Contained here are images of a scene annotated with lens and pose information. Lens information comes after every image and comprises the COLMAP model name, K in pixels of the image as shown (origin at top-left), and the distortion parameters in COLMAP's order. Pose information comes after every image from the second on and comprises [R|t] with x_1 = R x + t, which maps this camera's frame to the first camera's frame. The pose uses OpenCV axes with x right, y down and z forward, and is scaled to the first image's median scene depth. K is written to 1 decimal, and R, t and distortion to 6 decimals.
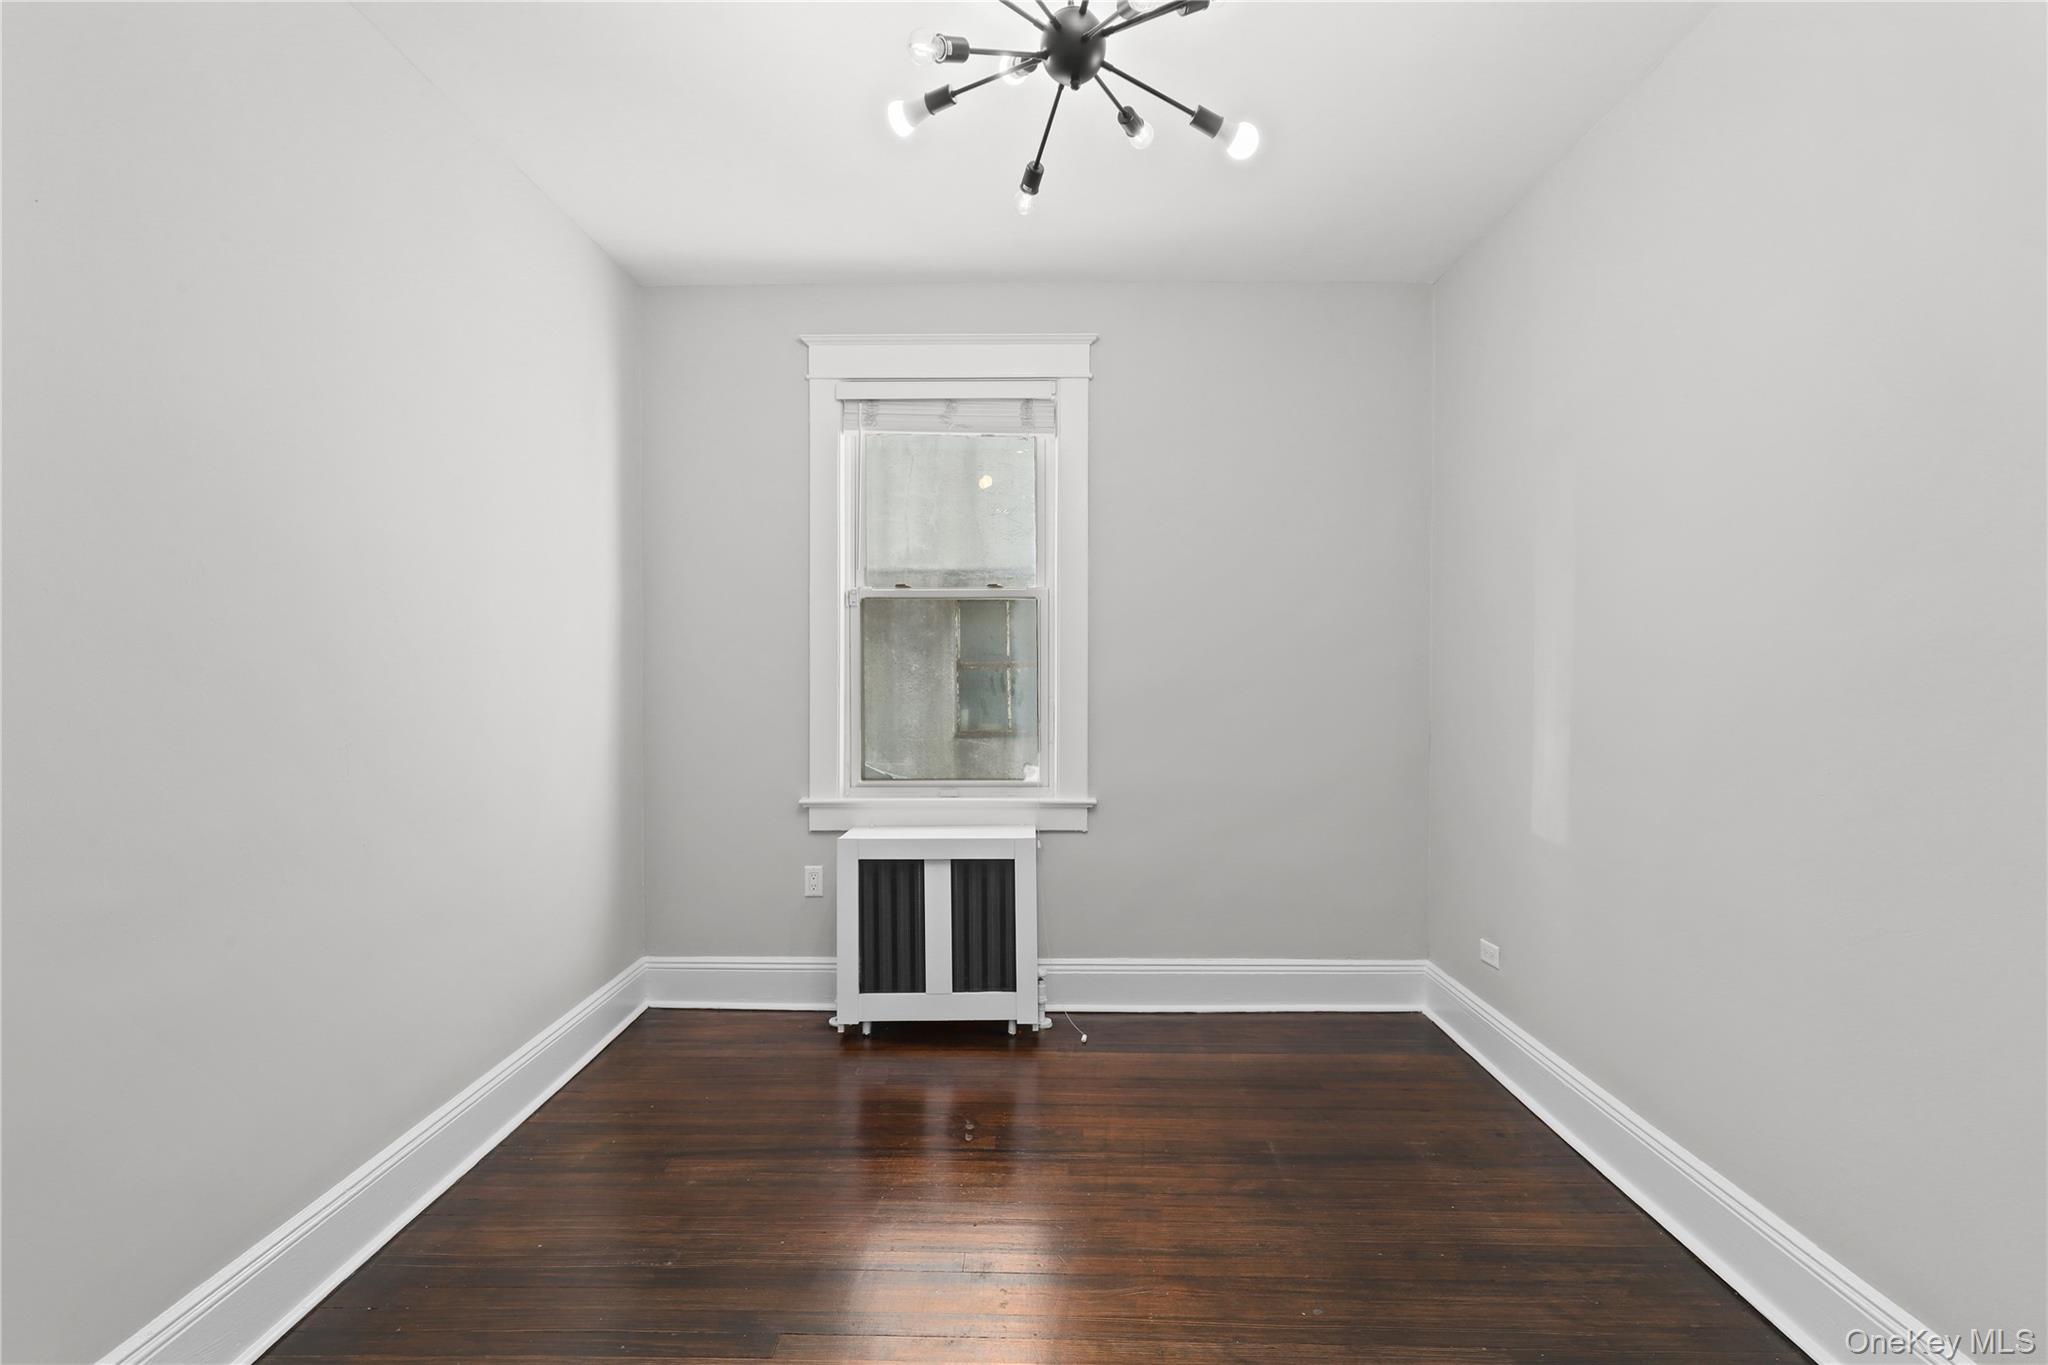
lens RADIAL K [[952.5, 0, 1028.6], [0, 952.5, 693.5], [0, 0, 1]] dist [-0.003292, 0.000337]
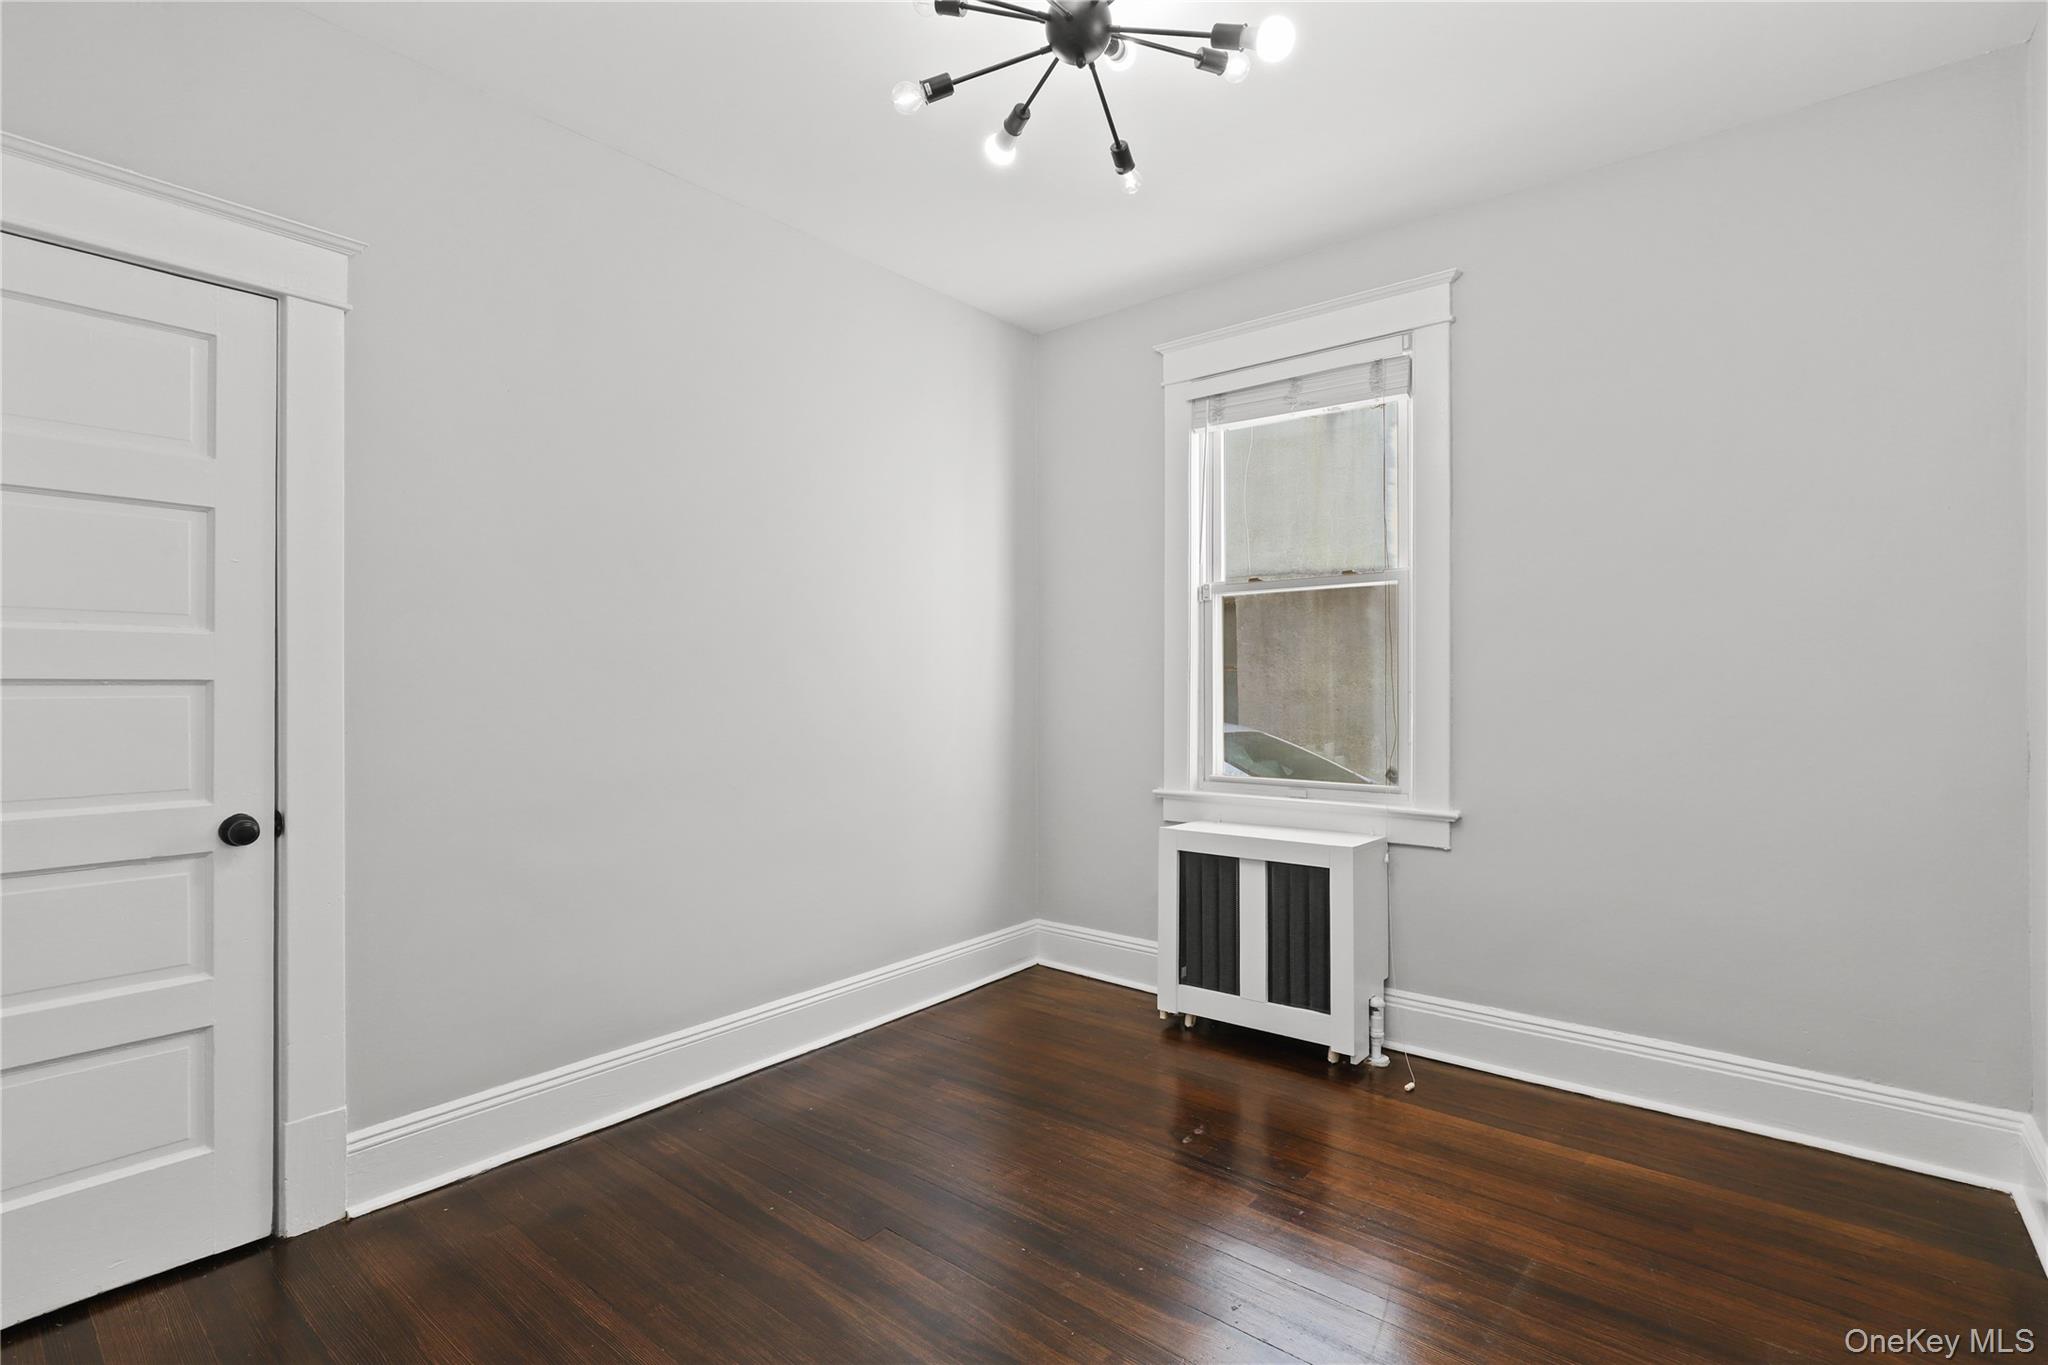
lens RADIAL K [[955.3, 0, 1024.0], [0, 955.3, 682.5], [0, 0, 1]] dist [0.001868, 0.000903]
pose [[0.783825, -0.002461, -0.620977, 0.318196], [-0.011298, 0.999770, -0.018222, 0.016249], [0.620879, 0.021299, 0.783617, 0.097160]]
